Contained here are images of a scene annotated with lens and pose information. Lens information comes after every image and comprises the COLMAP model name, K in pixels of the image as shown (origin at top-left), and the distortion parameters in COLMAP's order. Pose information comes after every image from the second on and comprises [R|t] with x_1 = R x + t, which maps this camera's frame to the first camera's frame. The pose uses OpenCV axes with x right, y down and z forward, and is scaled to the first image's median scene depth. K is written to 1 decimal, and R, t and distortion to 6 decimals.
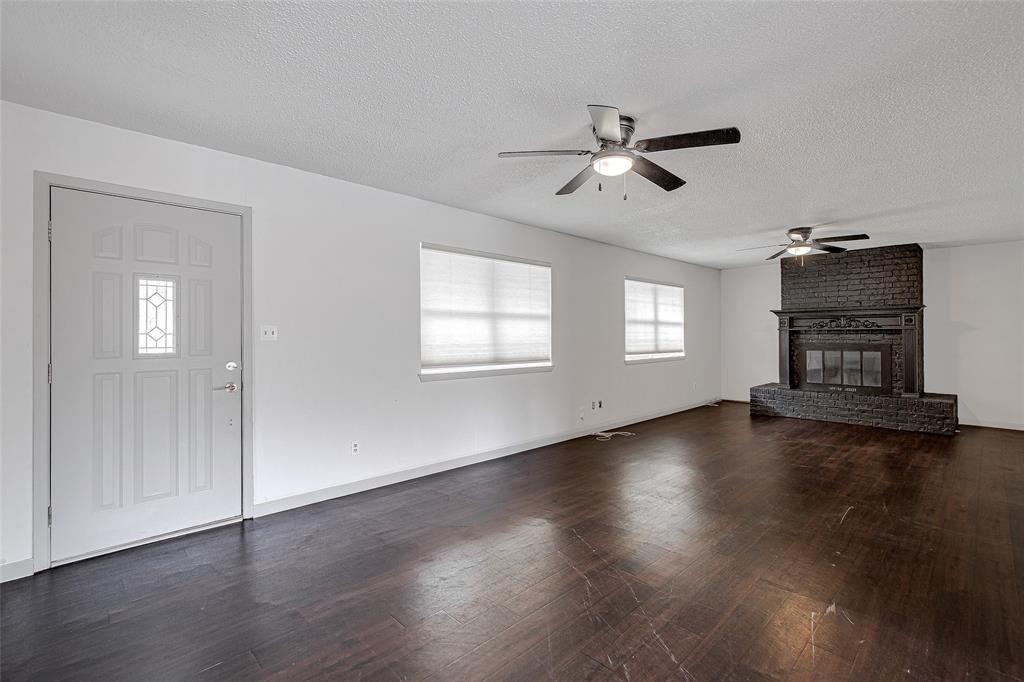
lens RADIAL K [[477.0, 0, 505.1], [0, 477.0, 331.7], [0, 0, 1]] dist [-0.010609, -0.001934]
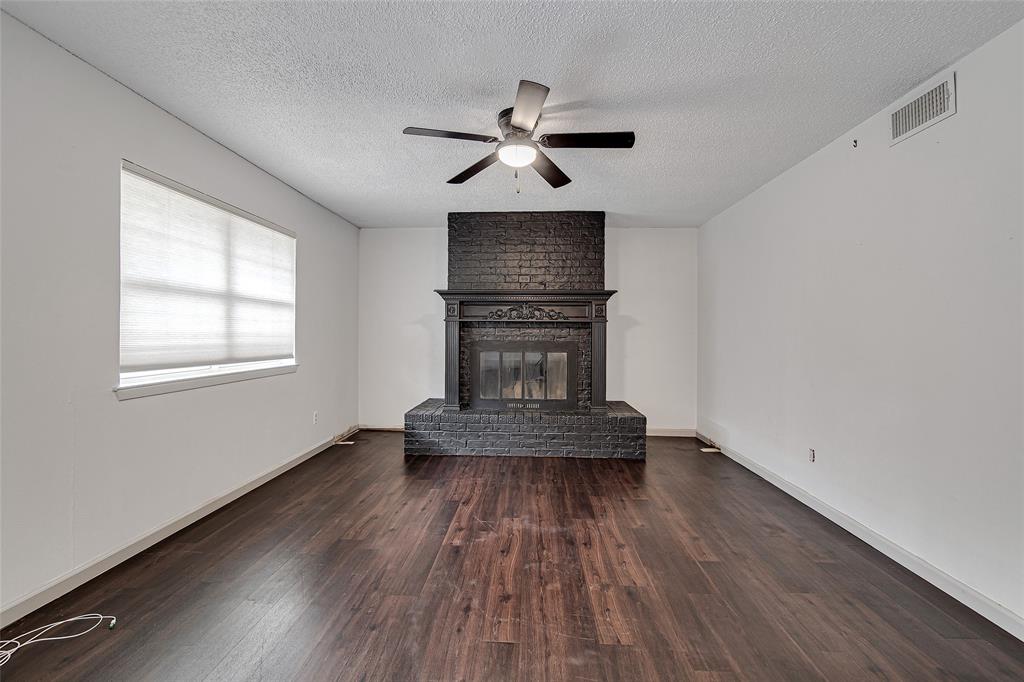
lens RADIAL K [[477.0, 0, 506.7], [0, 477.0, 329.9], [0, 0, 1]] dist [-0.010609, -0.001934]
pose [[0.740518, 0.013839, 0.671894, 0.210182], [-0.014078, 0.999888, -0.005079, 0.011972], [-0.671889, -0.005698, 0.740630, 0.483605]]
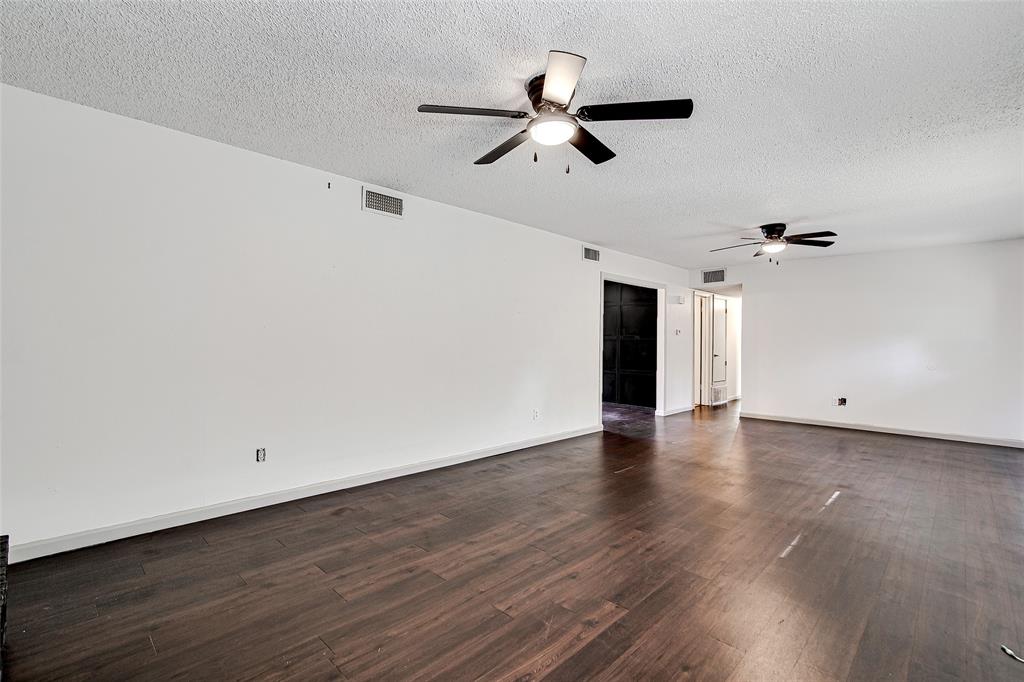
lens RADIAL K [[477.0, 0, 508.5], [0, 477.0, 340.2], [0, 0, 1]] dist [-0.010609, -0.001934]
pose [[-0.999469, -0.011061, -0.030636, 0.596930], [-0.010785, 0.999900, -0.009146, 0.018532], [0.030734, -0.008811, -0.999489, 1.255203]]
